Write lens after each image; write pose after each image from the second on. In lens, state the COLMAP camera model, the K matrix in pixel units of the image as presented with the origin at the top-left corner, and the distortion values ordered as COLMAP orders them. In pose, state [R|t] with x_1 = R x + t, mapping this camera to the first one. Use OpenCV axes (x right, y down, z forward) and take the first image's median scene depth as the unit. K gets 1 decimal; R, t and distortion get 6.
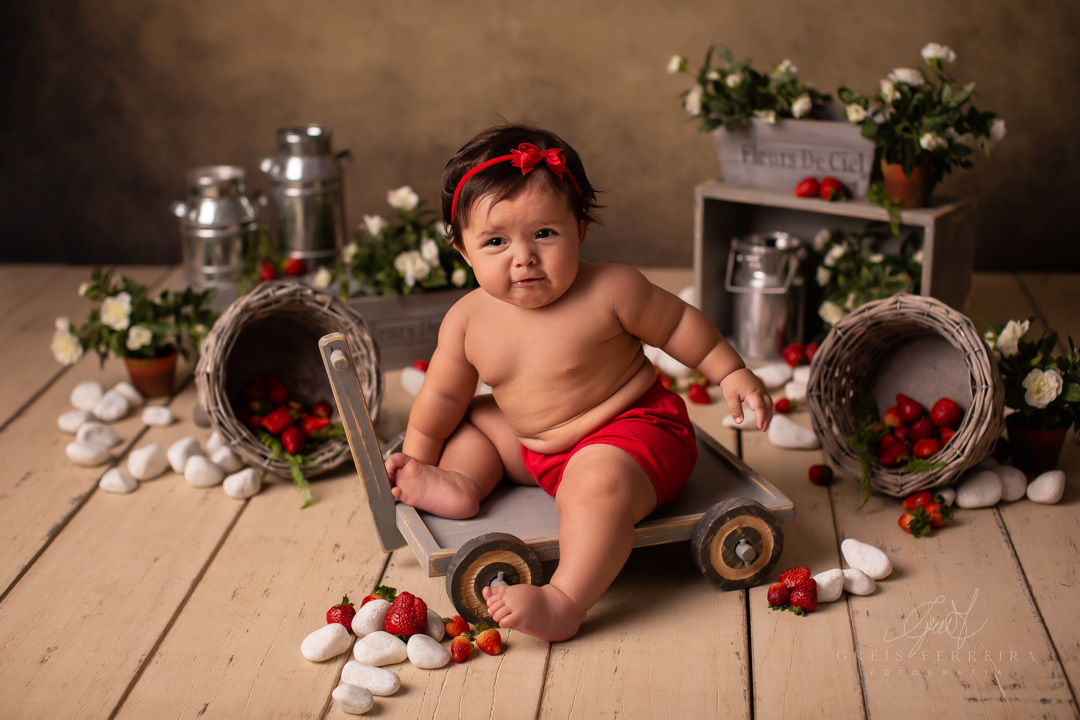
lens RADIAL K [[1748.9, 0, 540.0], [0, 1748.9, 360.0], [0, 0, 1]] dist [-0.196183, 0.011614]
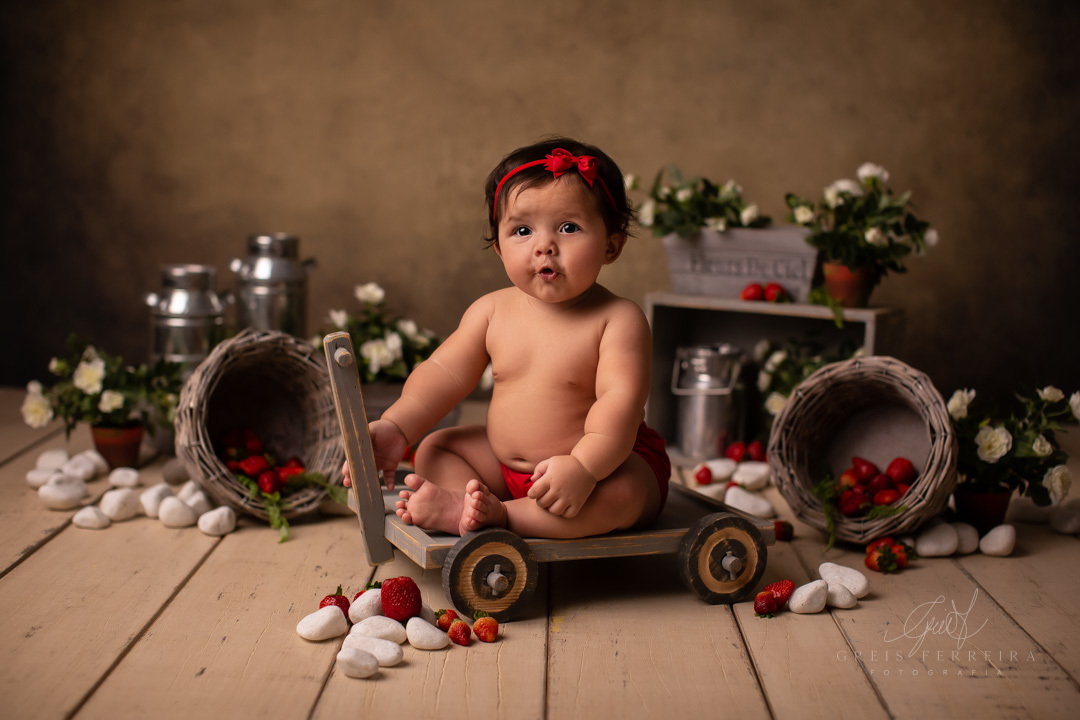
lens RADIAL K [[1613.2, 0, 540.0], [0, 1613.2, 360.0], [0, 0, 1]] dist [-0.201808, 0.039190]
pose [[0.995352, 0.039440, 0.087857, -0.069338], [-0.022020, 0.981332, -0.191055, 0.149938], [-0.093752, 0.188232, 0.977640, 0.059568]]
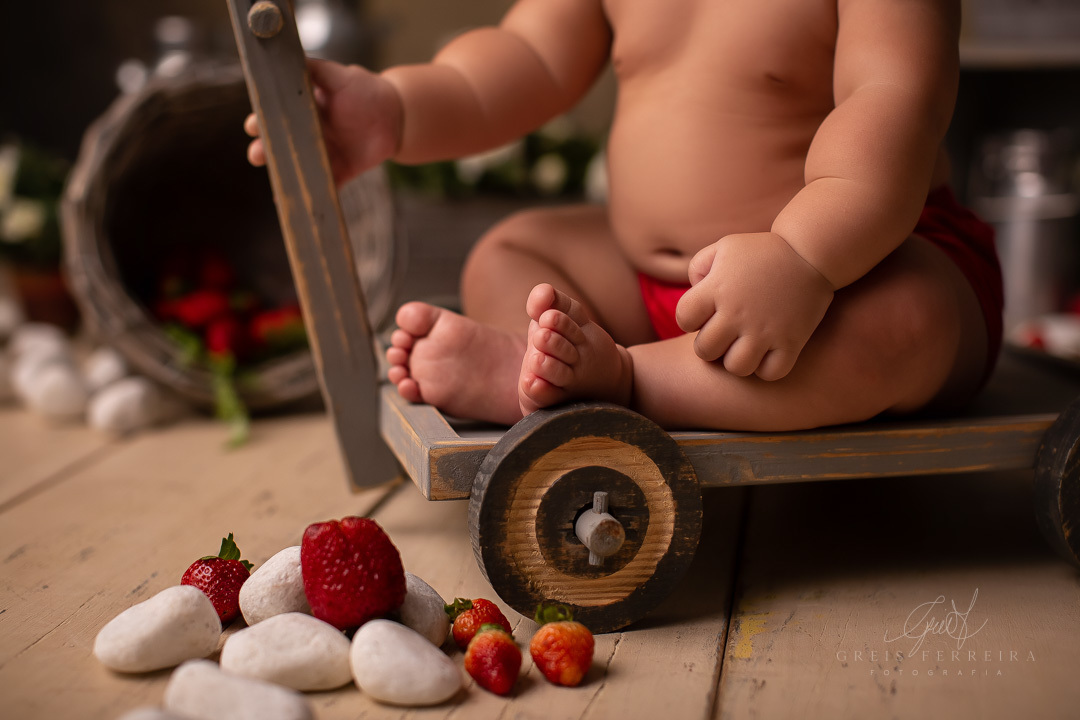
lens RADIAL K [[1613.2, 0, 540.0], [0, 1613.2, 360.0], [0, 0, 1]] dist [-0.201808, 0.039190]
pose [[0.997169, 0.036328, -0.065835, -0.010783], [-0.045879, 0.987634, -0.149916, 0.122274], [0.059575, 0.152512, 0.986504, 0.510817]]
